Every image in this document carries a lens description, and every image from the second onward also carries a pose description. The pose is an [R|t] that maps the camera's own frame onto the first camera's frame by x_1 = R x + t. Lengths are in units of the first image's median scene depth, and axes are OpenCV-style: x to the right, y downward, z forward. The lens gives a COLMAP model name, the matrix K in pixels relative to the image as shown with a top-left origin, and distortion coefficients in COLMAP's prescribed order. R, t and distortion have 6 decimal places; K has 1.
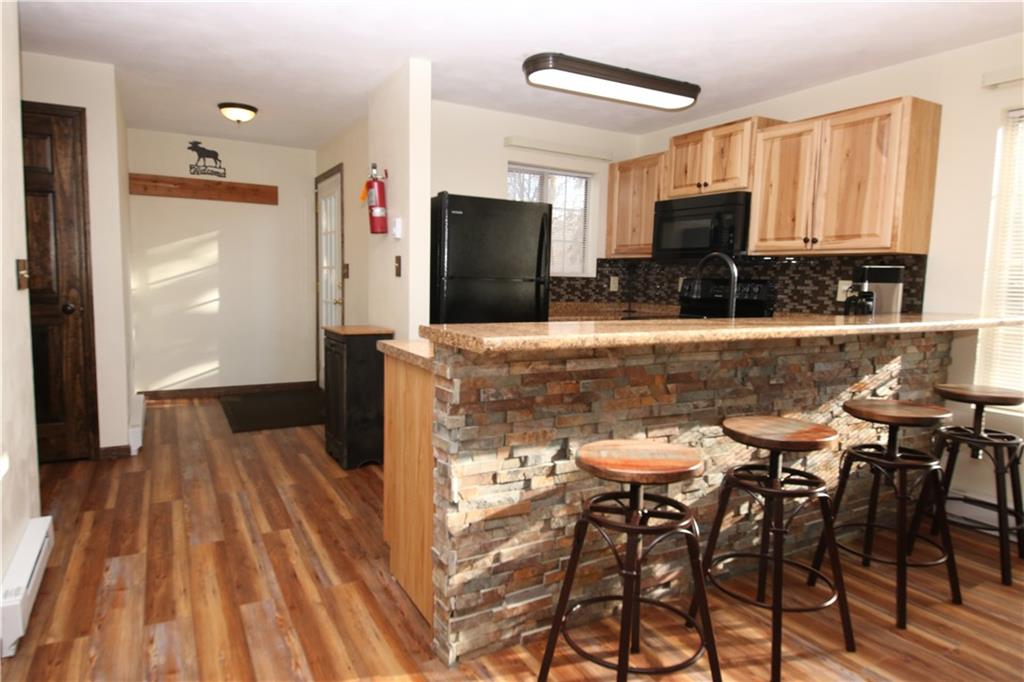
lens RADIAL K [[621.1, 0, 512.0], [0, 621.1, 341.0], [0, 0, 1]] dist [0.042068, -0.053891]
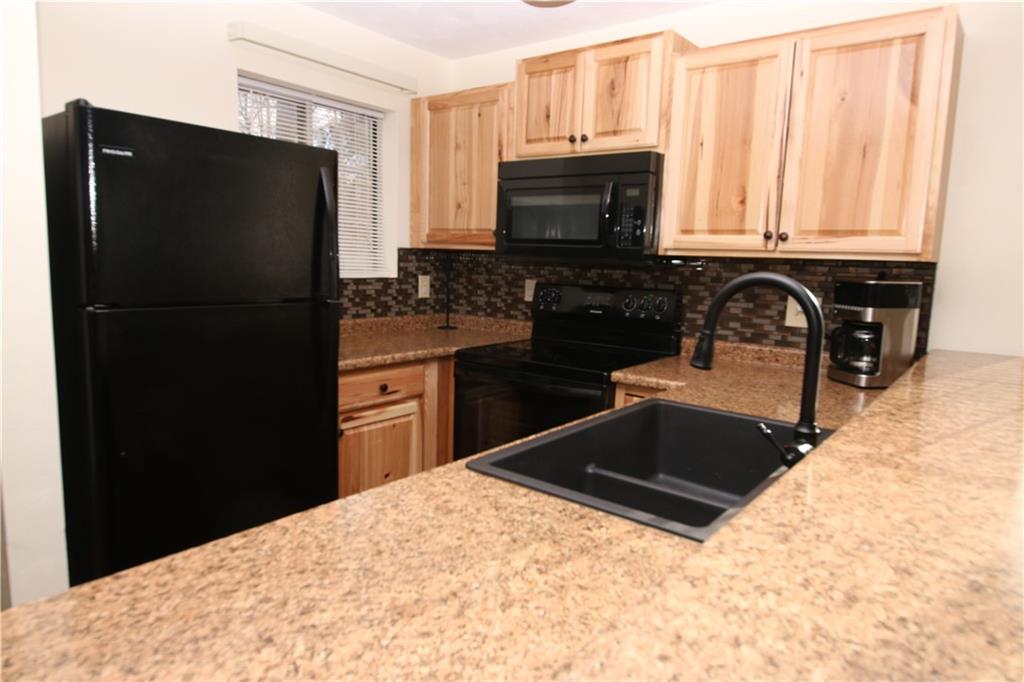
lens RADIAL K [[646.8, 0, 512.0], [0, 646.8, 341.0], [0, 0, 1]] dist [0.054163, -0.056469]
pose [[0.924569, -0.044612, 0.378393, -0.013720], [0.029839, 0.998549, 0.044819, -0.077601], [-0.379843, -0.030147, 0.924559, 0.411115]]
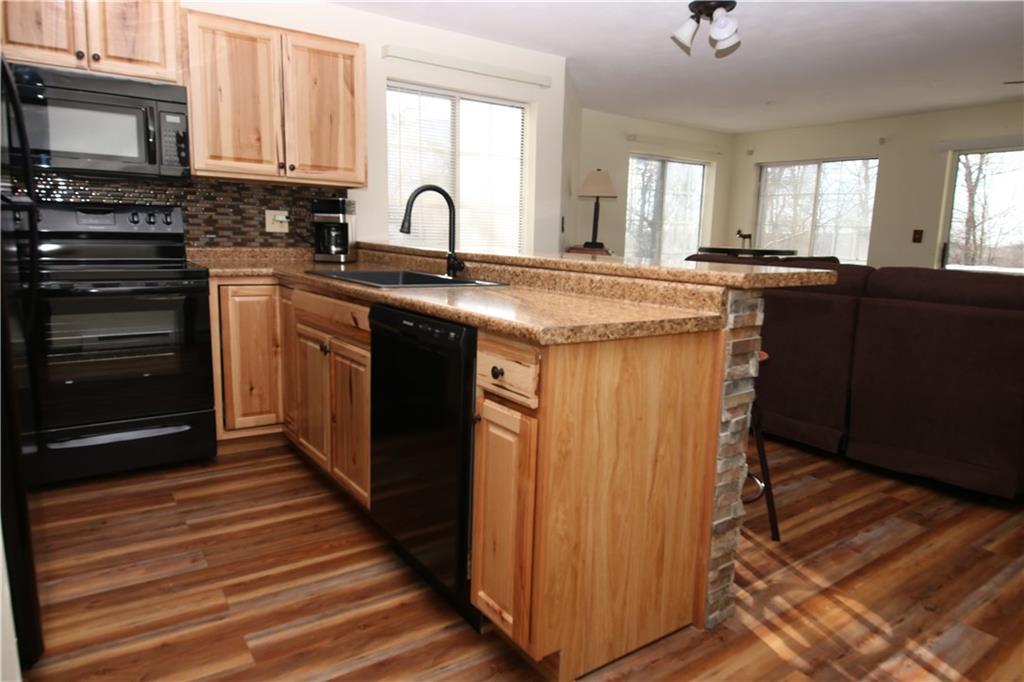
lens RADIAL K [[646.8, 0, 512.0], [0, 646.8, 341.0], [0, 0, 1]] dist [0.054163, -0.056469]
pose [[-0.091824, -0.184869, 0.978464, -0.458709], [0.073474, 0.978679, 0.191804, -0.056656], [-0.993061, 0.089504, -0.076283, 0.633770]]
